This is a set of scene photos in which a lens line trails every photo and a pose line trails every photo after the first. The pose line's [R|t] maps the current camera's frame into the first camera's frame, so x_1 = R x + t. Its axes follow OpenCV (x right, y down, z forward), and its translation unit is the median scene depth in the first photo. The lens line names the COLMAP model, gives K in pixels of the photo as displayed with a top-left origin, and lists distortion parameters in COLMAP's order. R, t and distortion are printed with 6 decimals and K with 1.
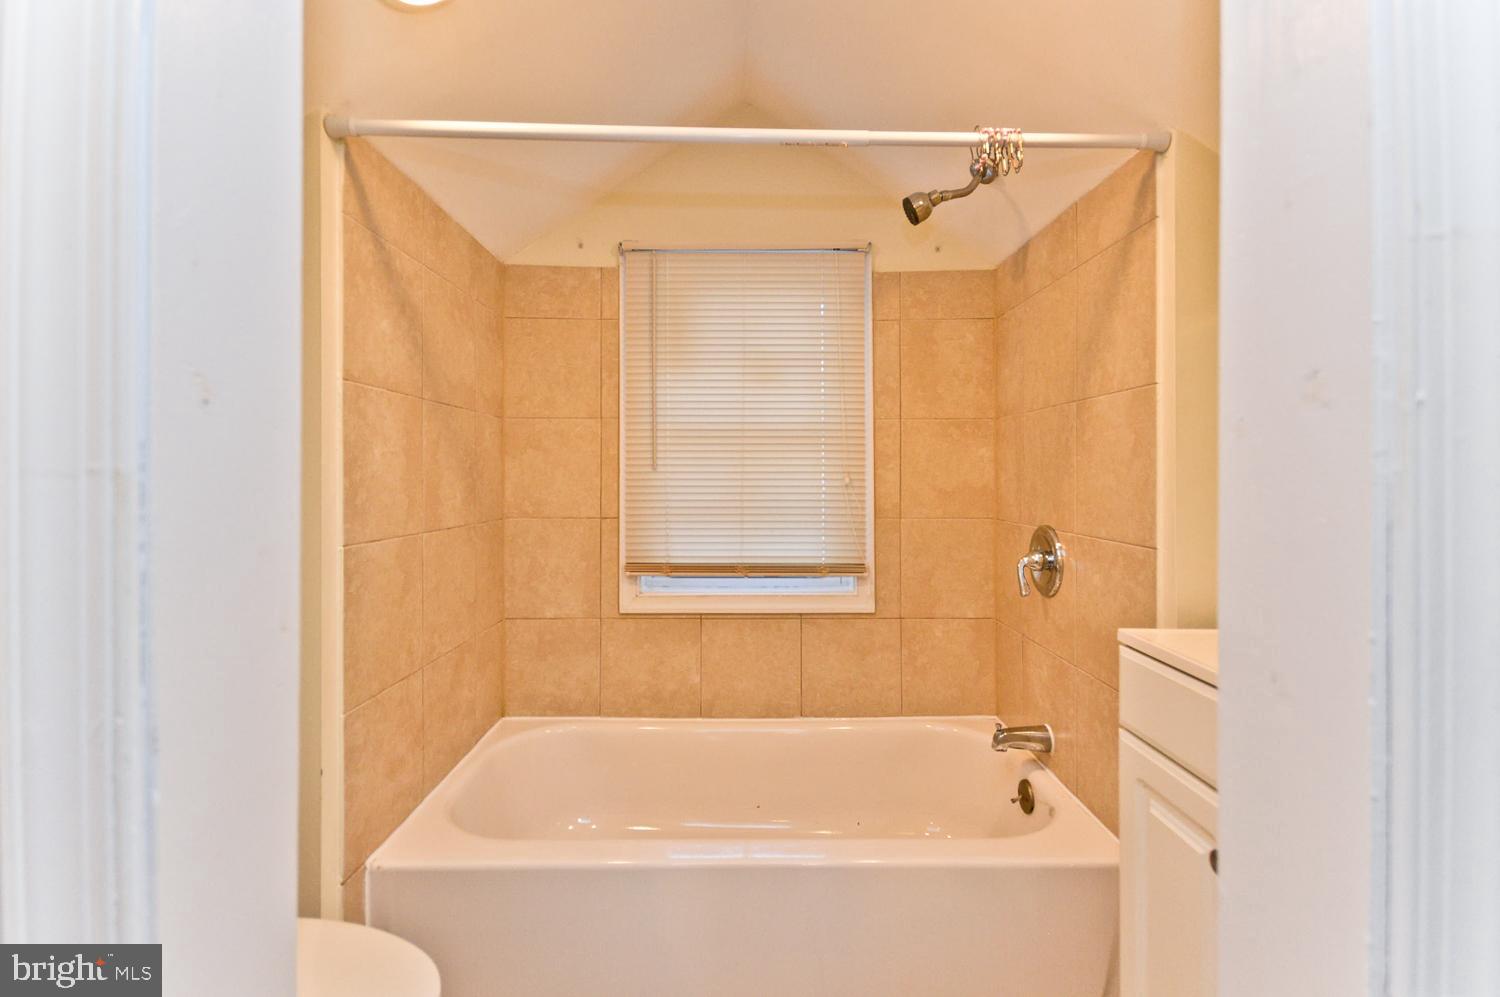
lens RADIAL K [[681.8, 0, 748.9], [0, 681.8, 476.8], [0, 0, 1]] dist [0.007749, -0.000208]
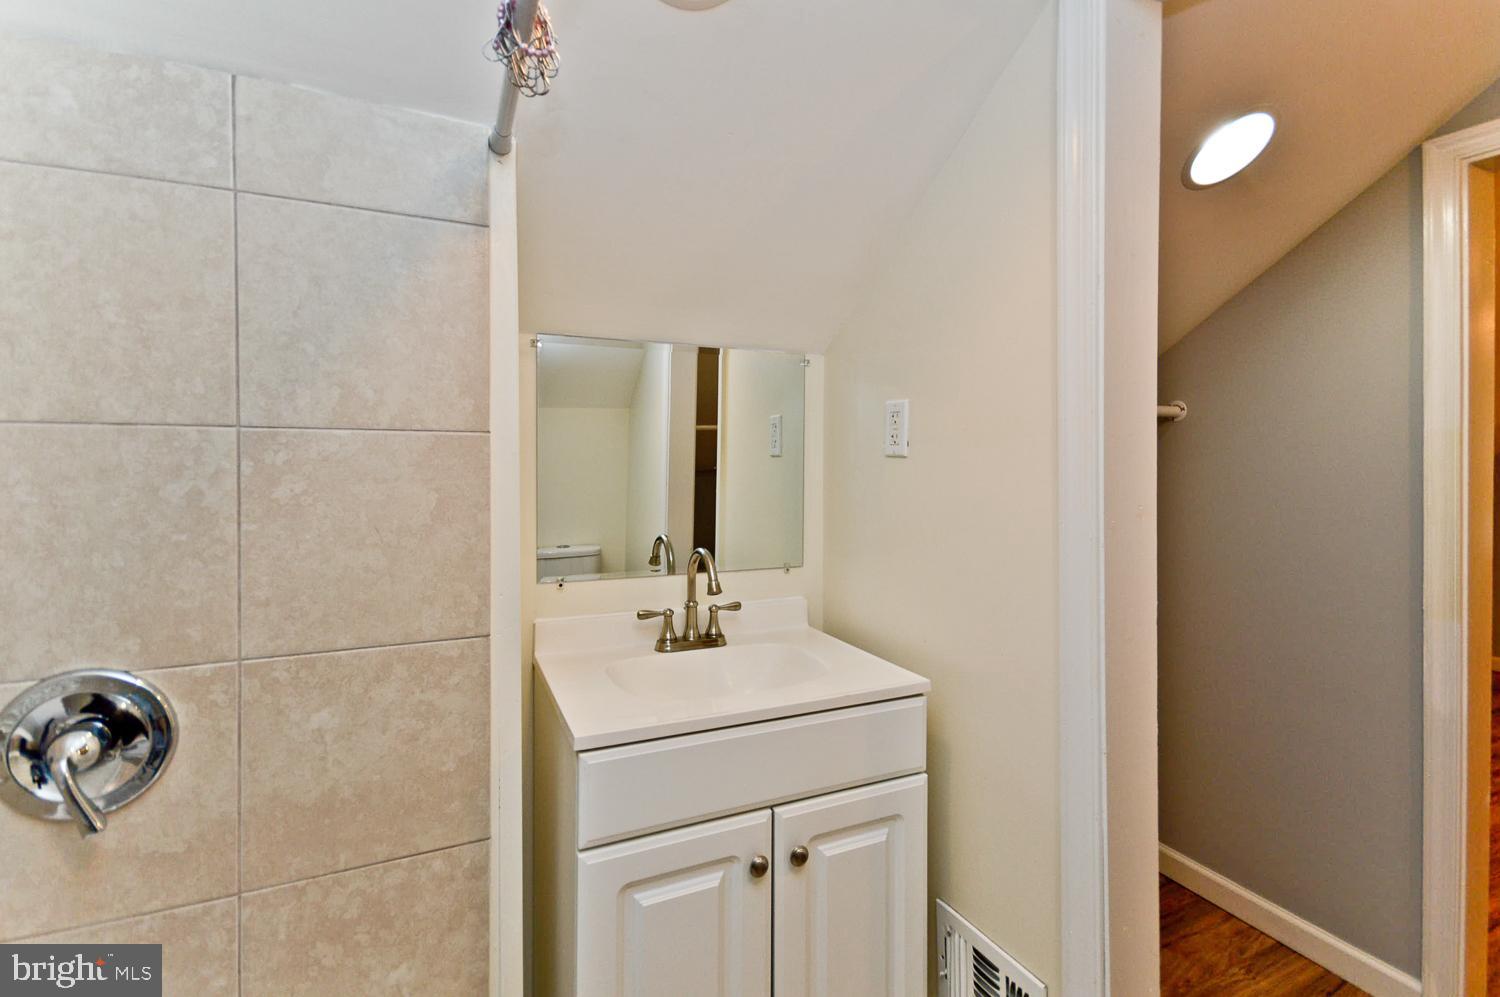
lens RADIAL K [[671.6, 0, 750.3], [0, 671.6, 479.8], [0, 0, 1]] dist [0.010116, 0.000328]
pose [[-0.423710, -0.004566, 0.905787, -0.244797], [0.005955, 0.999952, 0.007826, -0.079682], [-0.905778, 0.008710, -0.423662, 0.998832]]
